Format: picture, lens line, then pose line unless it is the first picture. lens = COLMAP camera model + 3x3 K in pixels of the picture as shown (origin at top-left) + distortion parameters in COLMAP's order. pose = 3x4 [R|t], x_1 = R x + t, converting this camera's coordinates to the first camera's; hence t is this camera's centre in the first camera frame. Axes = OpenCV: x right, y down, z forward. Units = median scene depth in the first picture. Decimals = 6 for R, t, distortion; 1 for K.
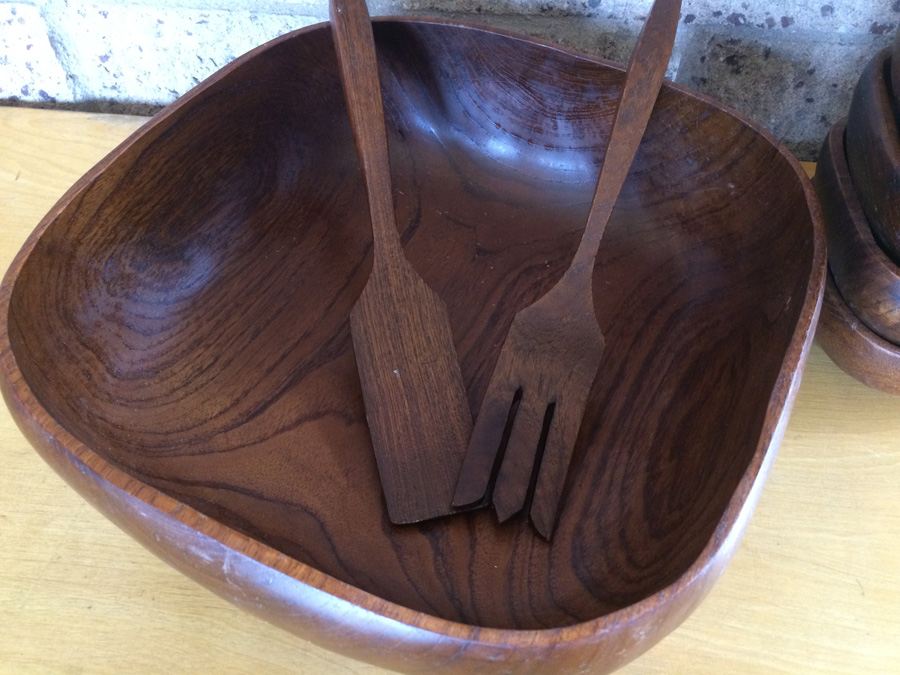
lens RADIAL K [[773.2, 0, 450.0], [0, 773.2, 337.5], [0, 0, 1]] dist [0.080785, -0.127215]
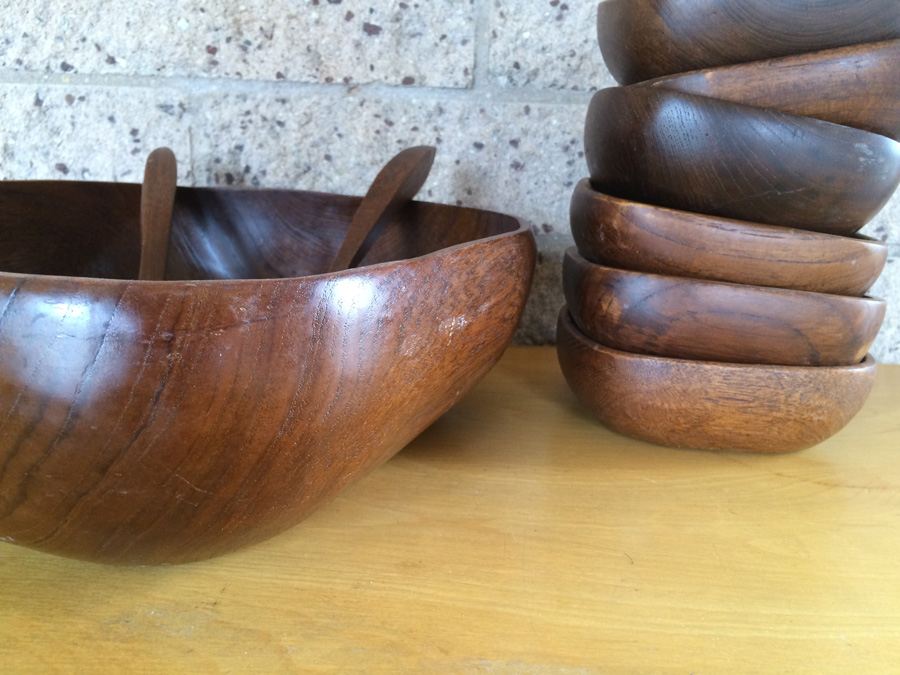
lens RADIAL K [[773.2, 0, 450.0], [0, 773.2, 337.5], [0, 0, 1]] dist [0.080785, -0.127215]
pose [[0.998247, -0.001305, 0.059175, 0.262635], [0.036812, 0.796560, -0.603438, 0.574906], [-0.046349, 0.604558, 0.795211, 0.191470]]
